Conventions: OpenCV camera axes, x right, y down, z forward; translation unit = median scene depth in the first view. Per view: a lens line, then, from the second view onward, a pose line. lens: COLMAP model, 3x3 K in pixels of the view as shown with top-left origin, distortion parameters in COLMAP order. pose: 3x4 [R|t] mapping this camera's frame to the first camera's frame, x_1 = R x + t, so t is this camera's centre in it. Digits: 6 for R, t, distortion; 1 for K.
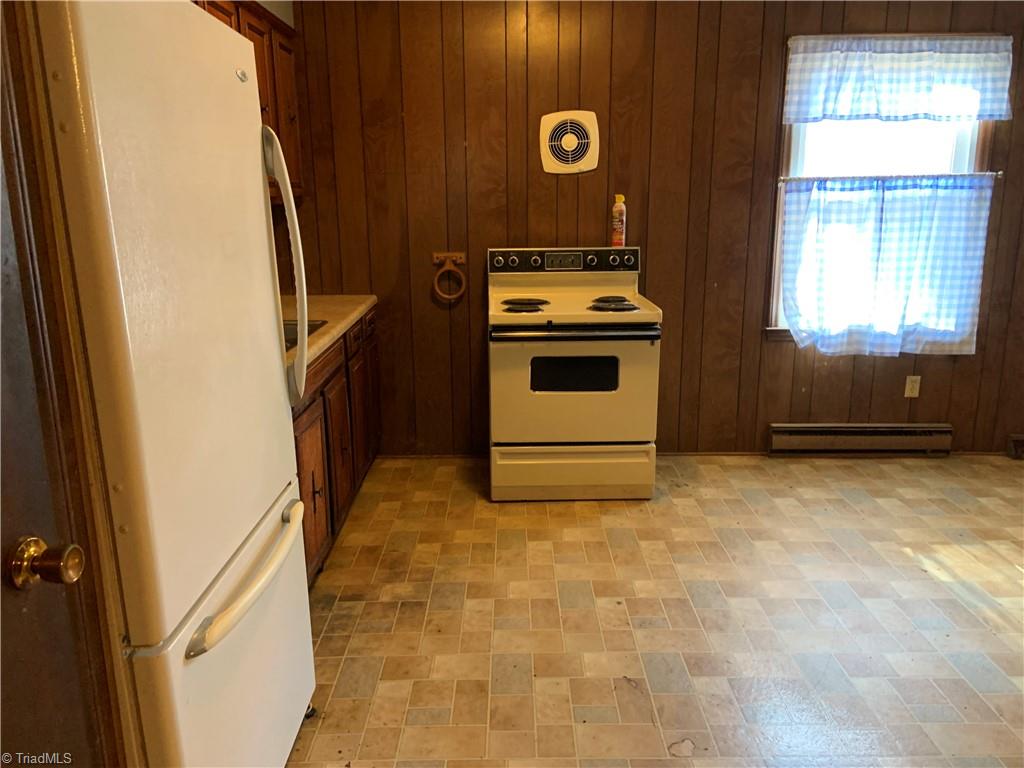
lens RADIAL K [[764.1, 0, 499.8], [0, 764.1, 386.5], [0, 0, 1]] dist [0.105916, -0.132204]
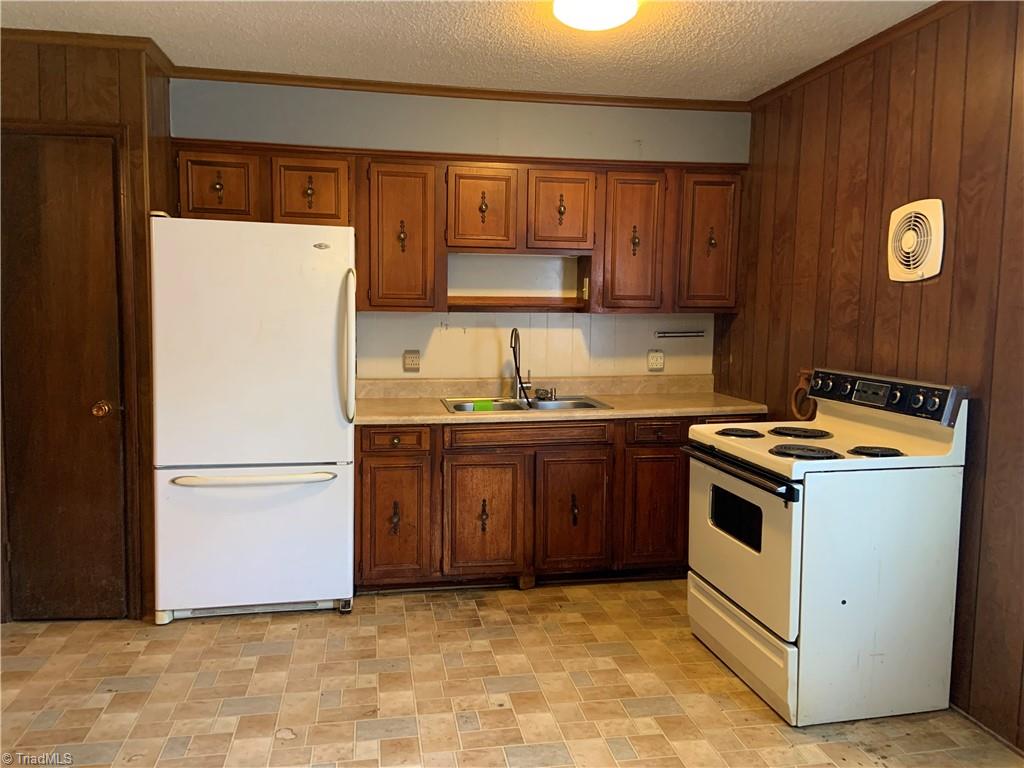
lens RADIAL K [[764.1, 0, 499.8], [0, 764.1, 386.5], [0, 0, 1]] dist [0.105916, -0.132204]
pose [[0.189514, 0.117516, -0.974820, 0.906437], [-0.249227, 0.966054, 0.068007, -0.155359], [0.949721, 0.230064, 0.212369, 0.577435]]
